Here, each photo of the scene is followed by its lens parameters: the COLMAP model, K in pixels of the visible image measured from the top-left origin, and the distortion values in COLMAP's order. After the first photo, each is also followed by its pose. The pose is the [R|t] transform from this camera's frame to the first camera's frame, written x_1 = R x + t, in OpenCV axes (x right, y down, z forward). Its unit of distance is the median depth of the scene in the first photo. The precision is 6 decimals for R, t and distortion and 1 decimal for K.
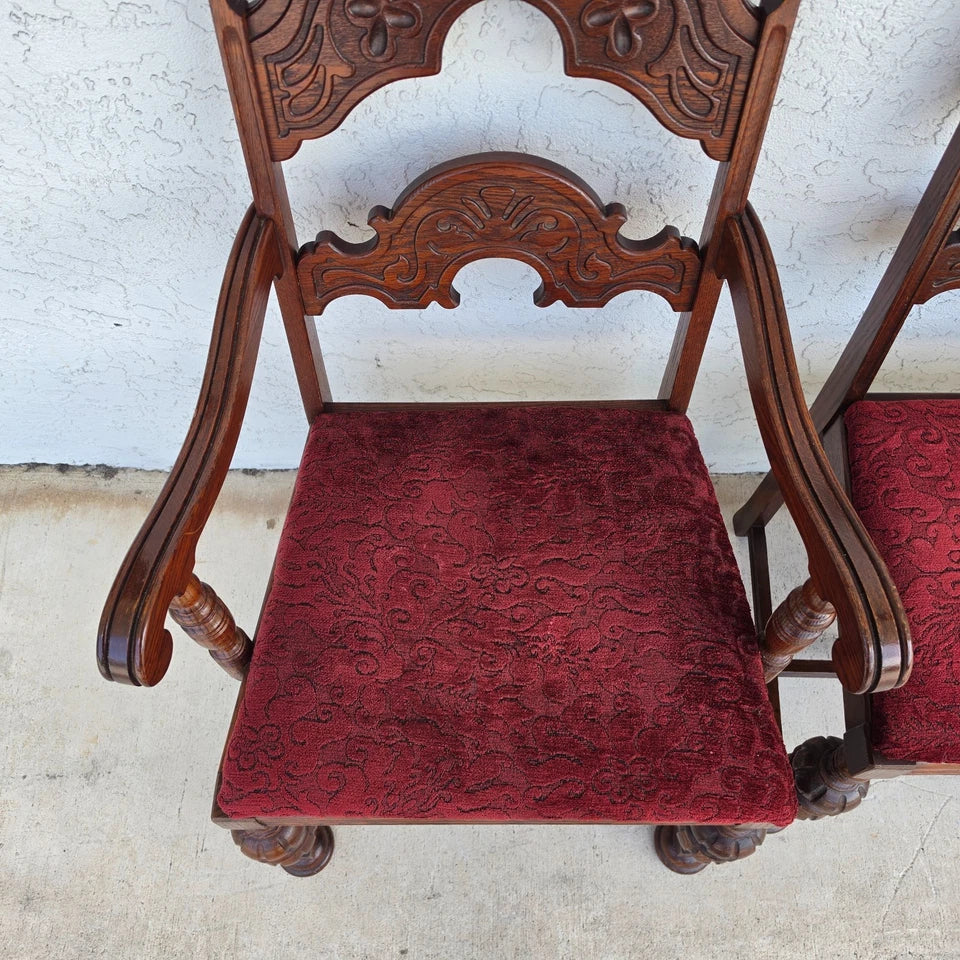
lens RADIAL K [[884.9, 0, 465.7], [0, 884.9, 473.6], [0, 0, 1]] dist [0.020969, 0.000000]
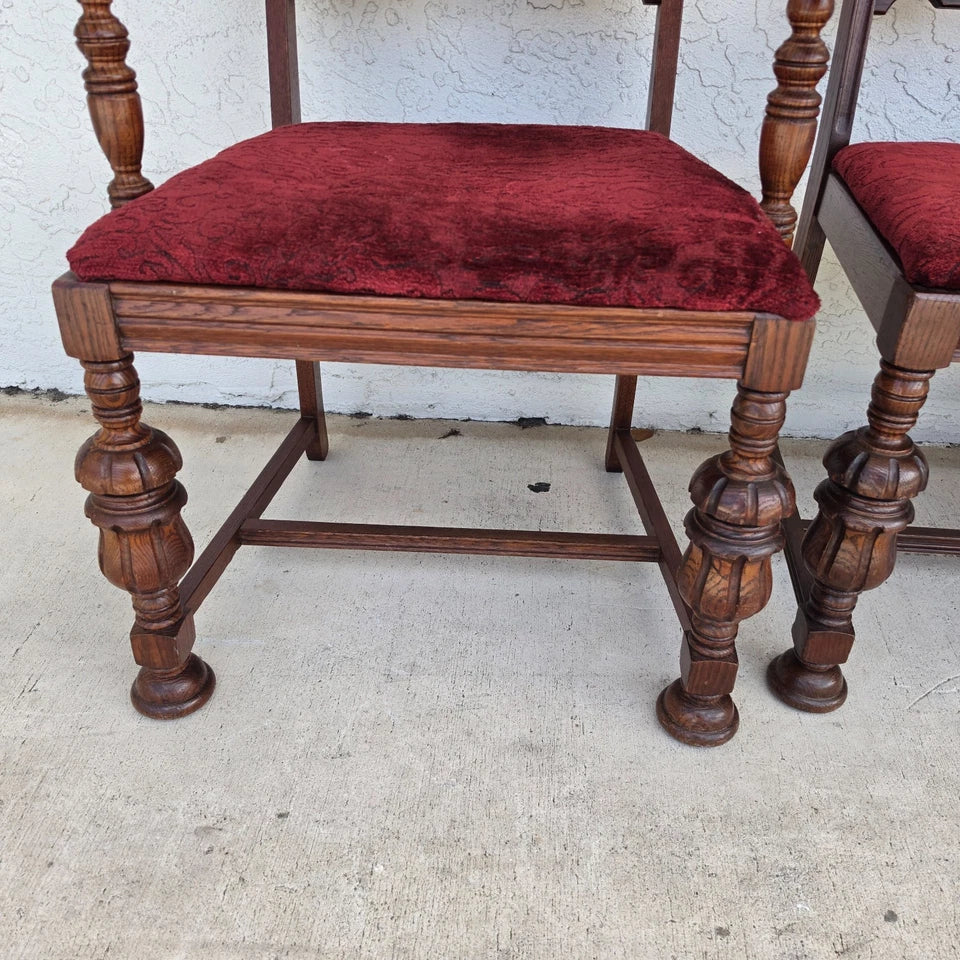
lens RADIAL K [[884.9, 0, 479.3], [0, 884.9, 492.0], [0, 0, 1]] dist [0.020969, 0.000000]
pose [[0.998059, 0.057577, -0.023710, 0.099880], [-0.061734, 0.865194, -0.497622, 0.826941], [-0.008138, 0.498120, 0.867070, 0.388208]]
